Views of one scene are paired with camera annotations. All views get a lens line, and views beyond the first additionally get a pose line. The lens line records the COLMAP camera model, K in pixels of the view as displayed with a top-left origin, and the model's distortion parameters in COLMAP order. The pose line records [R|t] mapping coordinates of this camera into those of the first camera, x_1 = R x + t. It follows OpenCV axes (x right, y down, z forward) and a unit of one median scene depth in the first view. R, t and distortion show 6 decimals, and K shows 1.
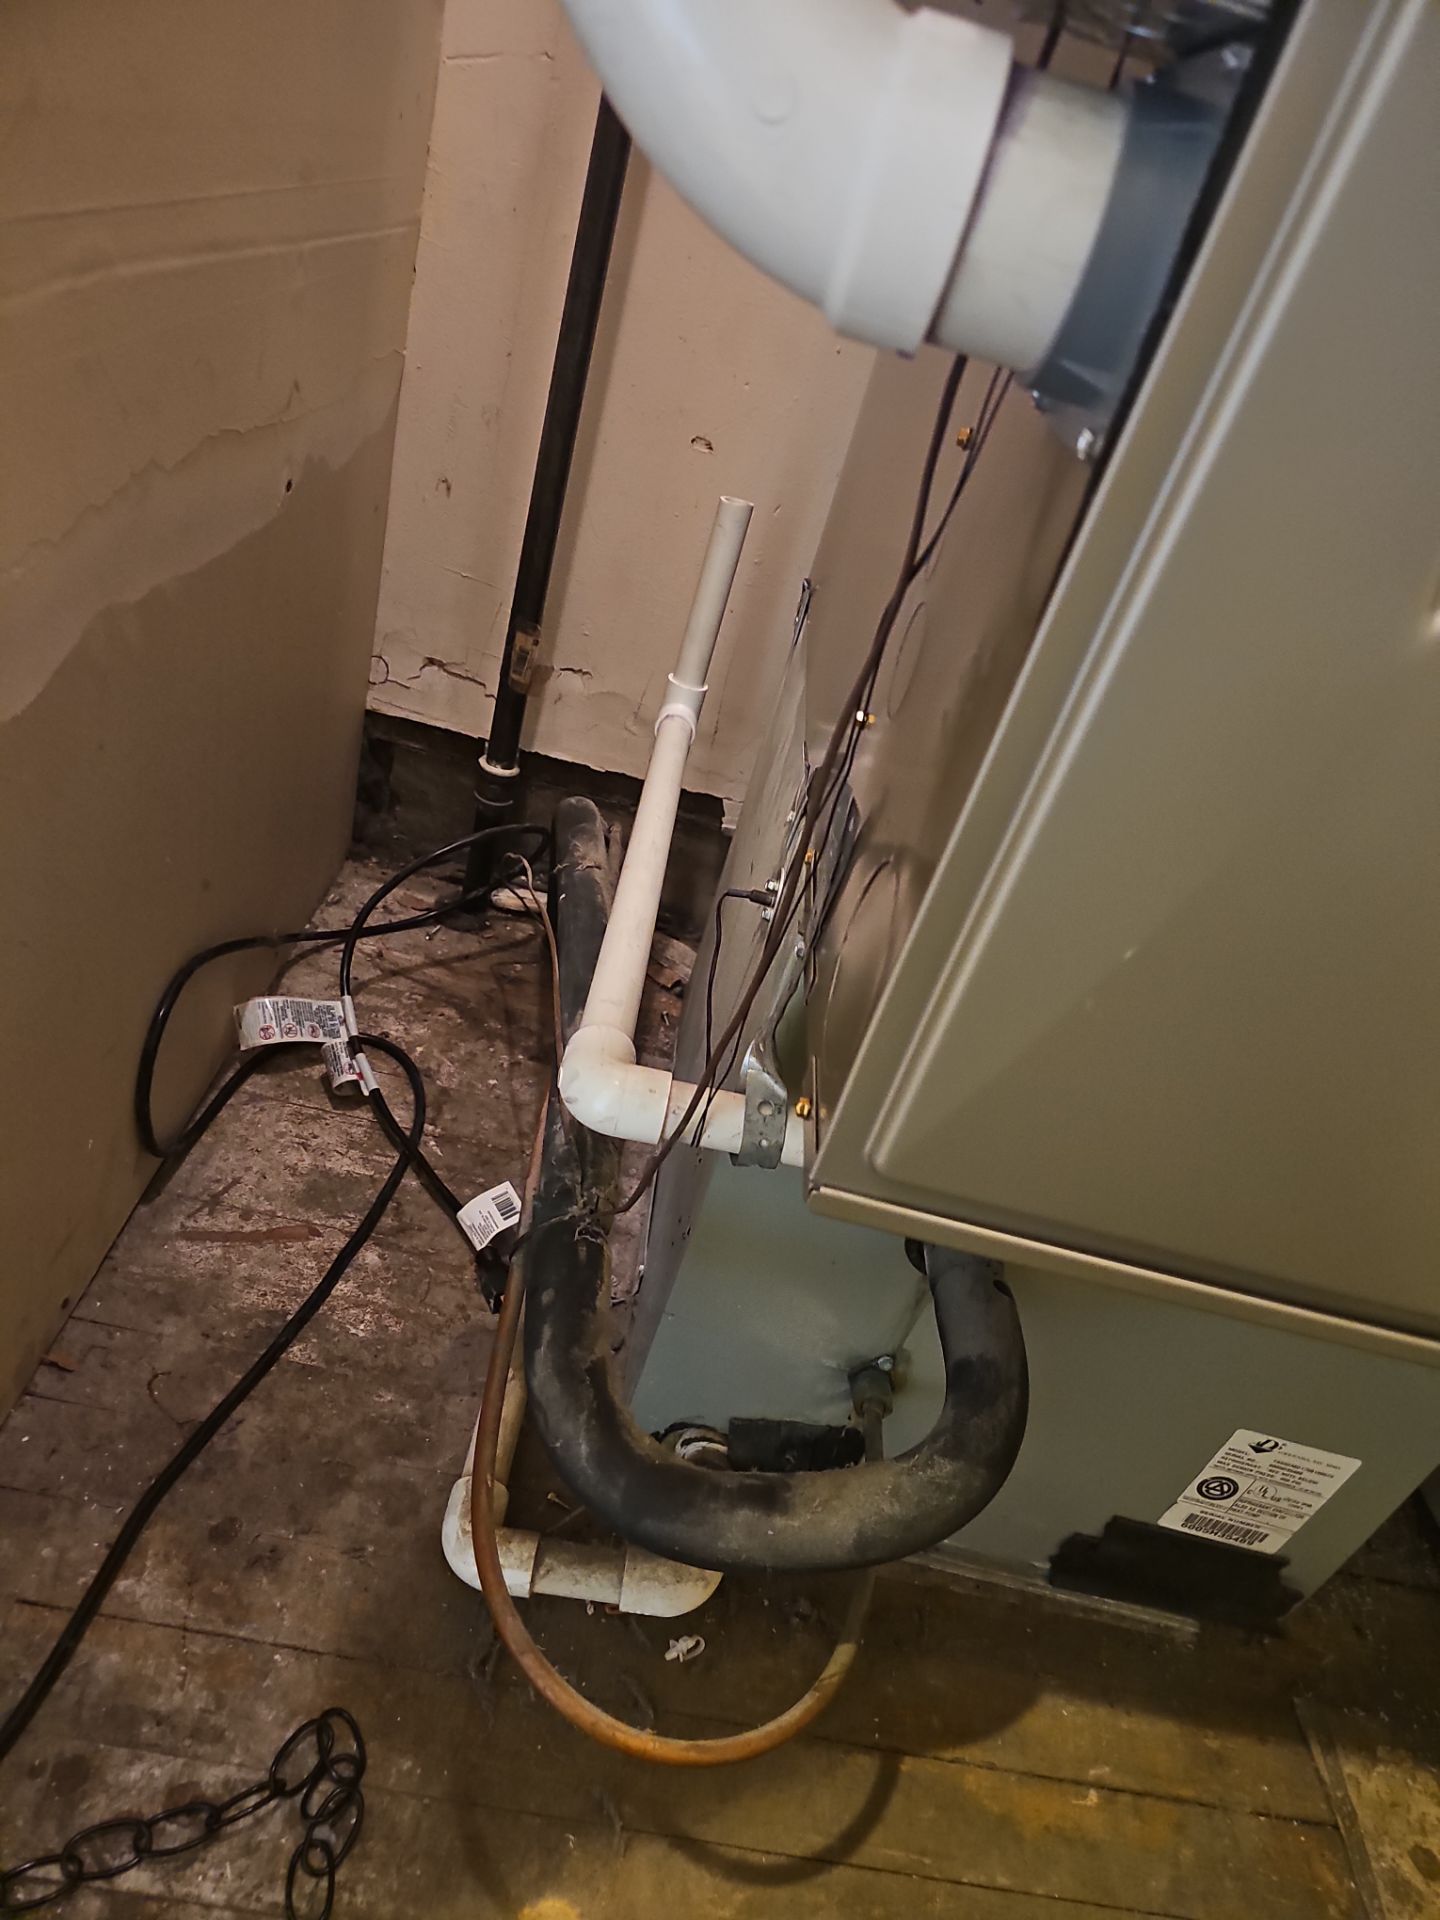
lens RADIAL K [[1287.3, 0, 730.5], [0, 1287.3, 969.0], [0, 0, 1]] dist [0.040716, -0.036012]
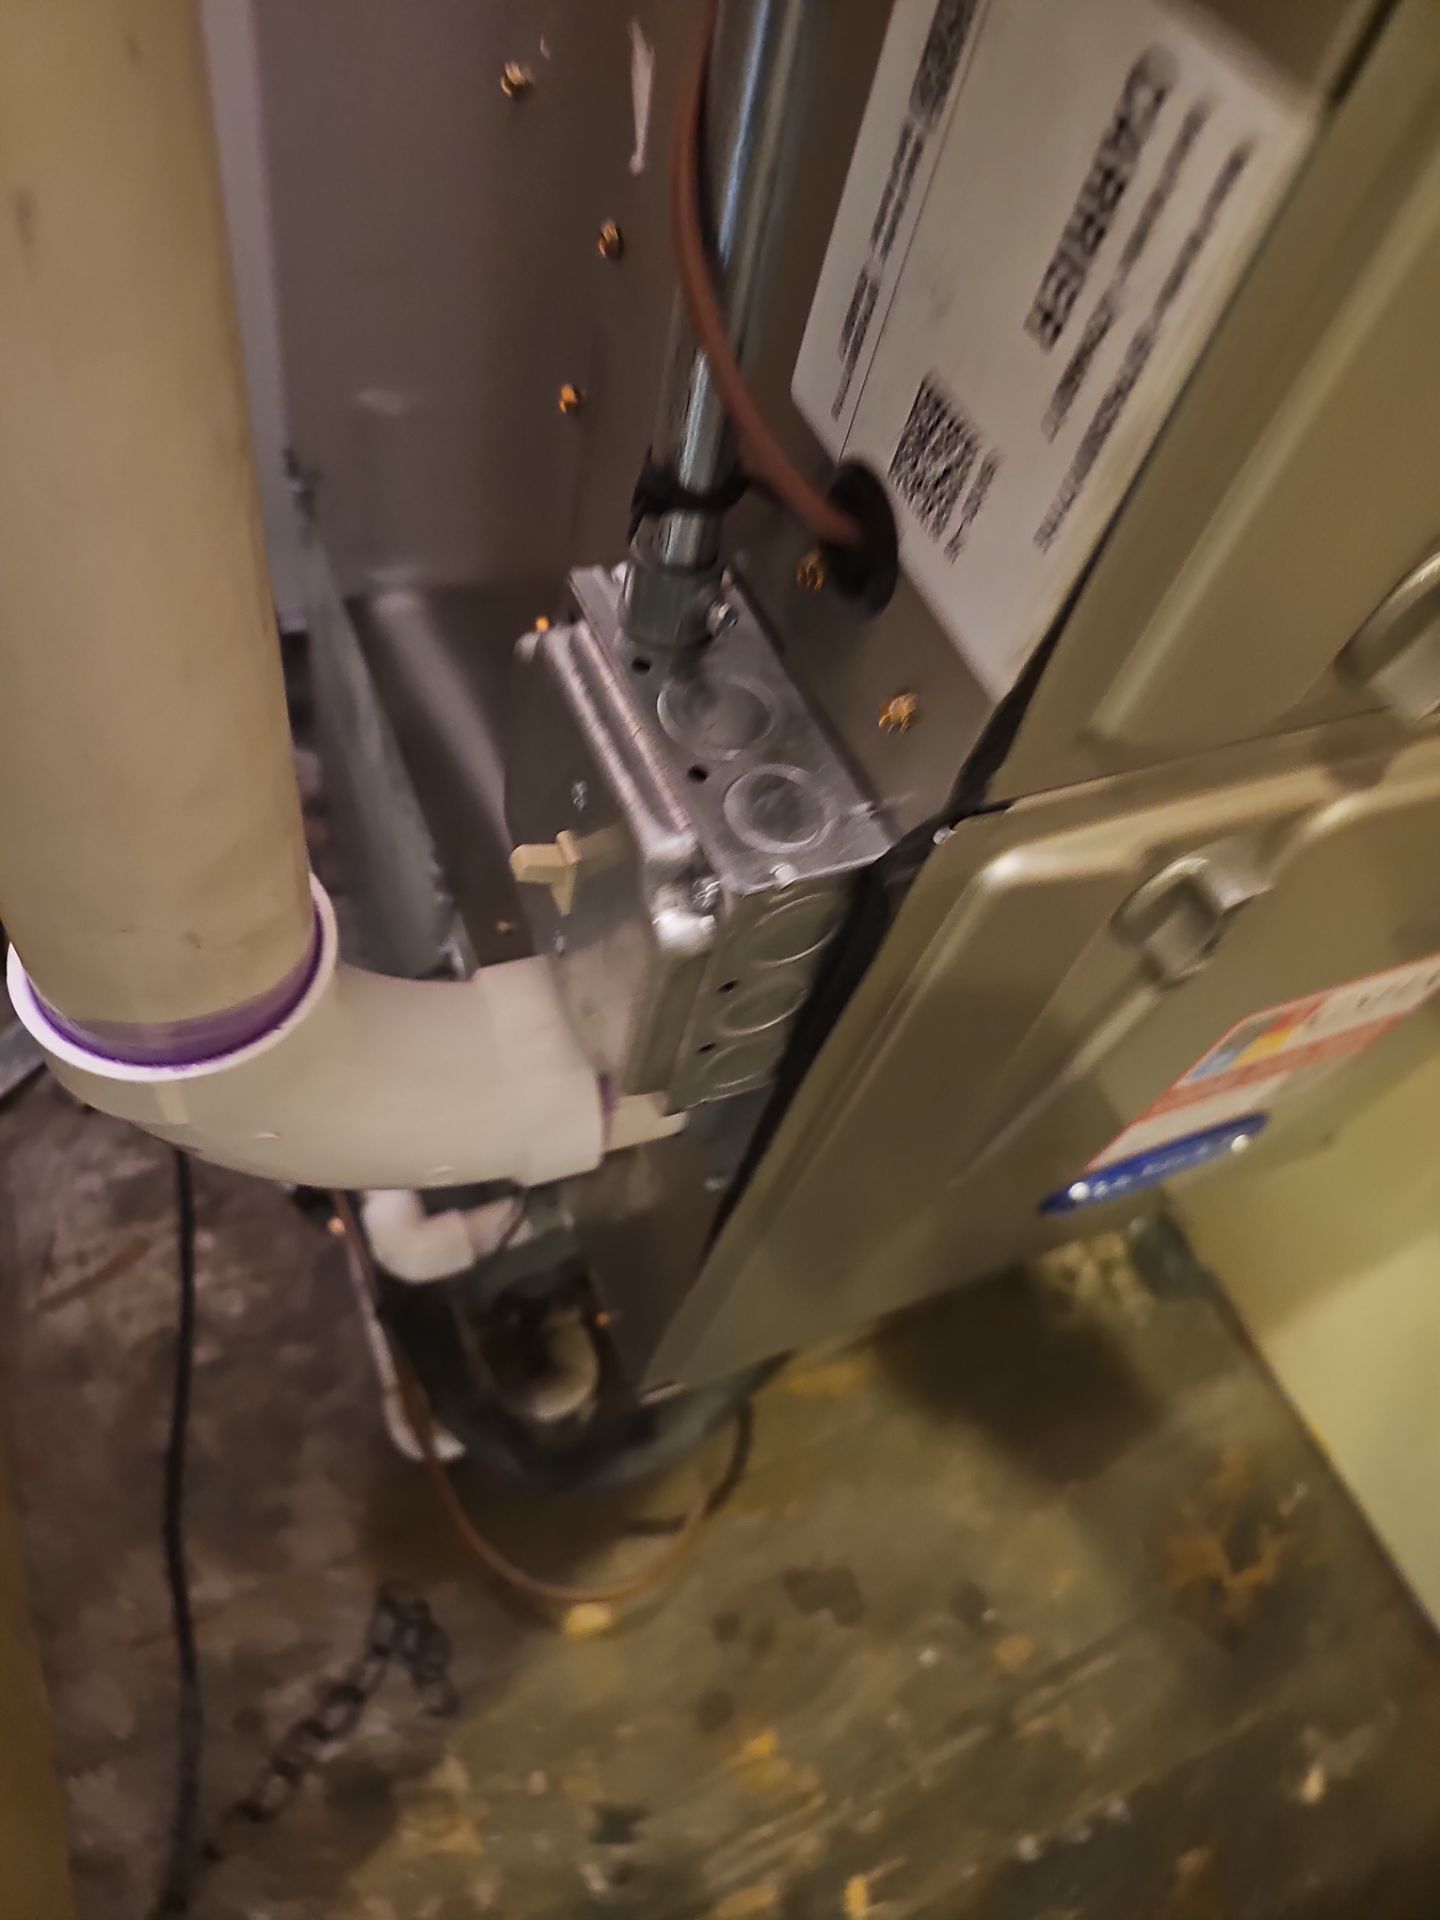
lens RADIAL K [[1326.7, 0, 711.3], [0, 1326.7, 951.6], [0, 0, 1]] dist [-0.005893, -0.007732]
pose [[0.904303, -0.400532, 0.147686, 0.068837], [0.280797, 0.818674, 0.500925, -0.543731], [-0.321543, -0.411518, 0.852797, -0.051627]]
